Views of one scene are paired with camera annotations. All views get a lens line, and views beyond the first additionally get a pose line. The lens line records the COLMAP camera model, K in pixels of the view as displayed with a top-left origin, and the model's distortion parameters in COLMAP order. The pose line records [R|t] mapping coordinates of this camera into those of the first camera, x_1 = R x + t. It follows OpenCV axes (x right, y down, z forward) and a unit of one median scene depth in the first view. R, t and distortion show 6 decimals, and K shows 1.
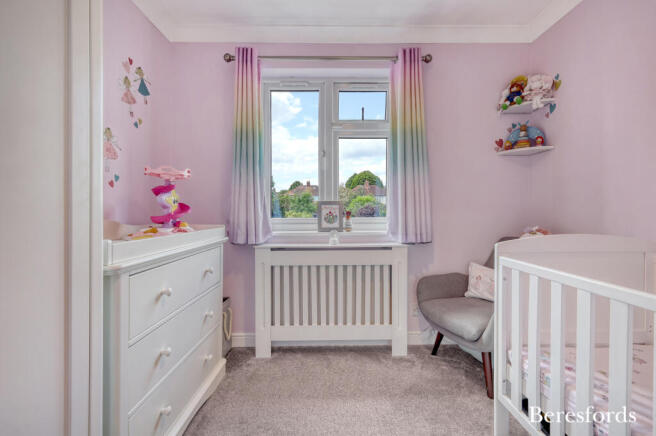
lens RADIAL K [[294.7, 0, 333.5], [0, 294.7, 207.1], [0, 0, 1]] dist [0.009329, -0.000195]
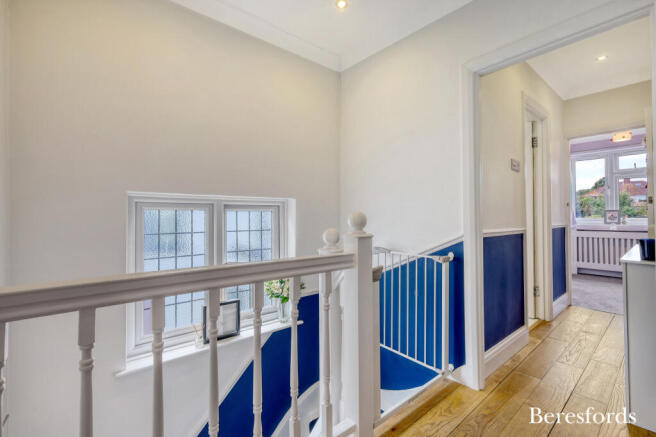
lens RADIAL K [[292.2, 0, 330.6], [0, 292.2, 214.2], [0, 0, 1]] dist [0.013492, -0.000107]
pose [[0.640258, -0.005763, -0.768138, 0.366496], [0.010949, 0.999939, 0.001624, -0.016288], [0.768082, -0.009451, 0.640282, -2.167863]]
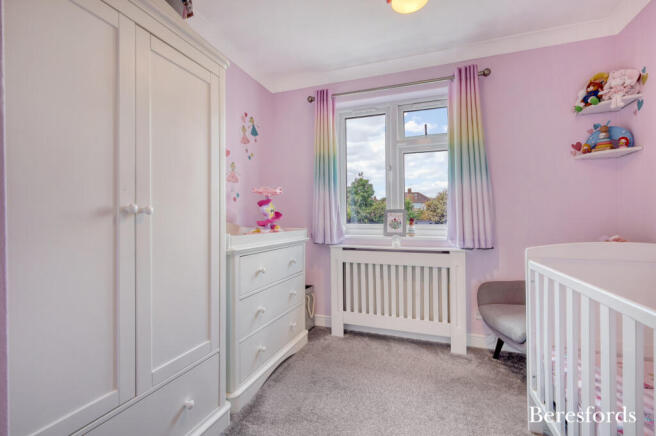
lens RADIAL K [[292.2, 0, 330.6], [0, 292.2, 213.7], [0, 0, 1]] dist [0.013492, -0.000107]
pose [[0.938301, -0.001620, -0.345816, 0.162517], [0.000798, 0.999997, -0.002518, -0.001145], [0.345819, 0.002086, 0.938299, -0.165355]]
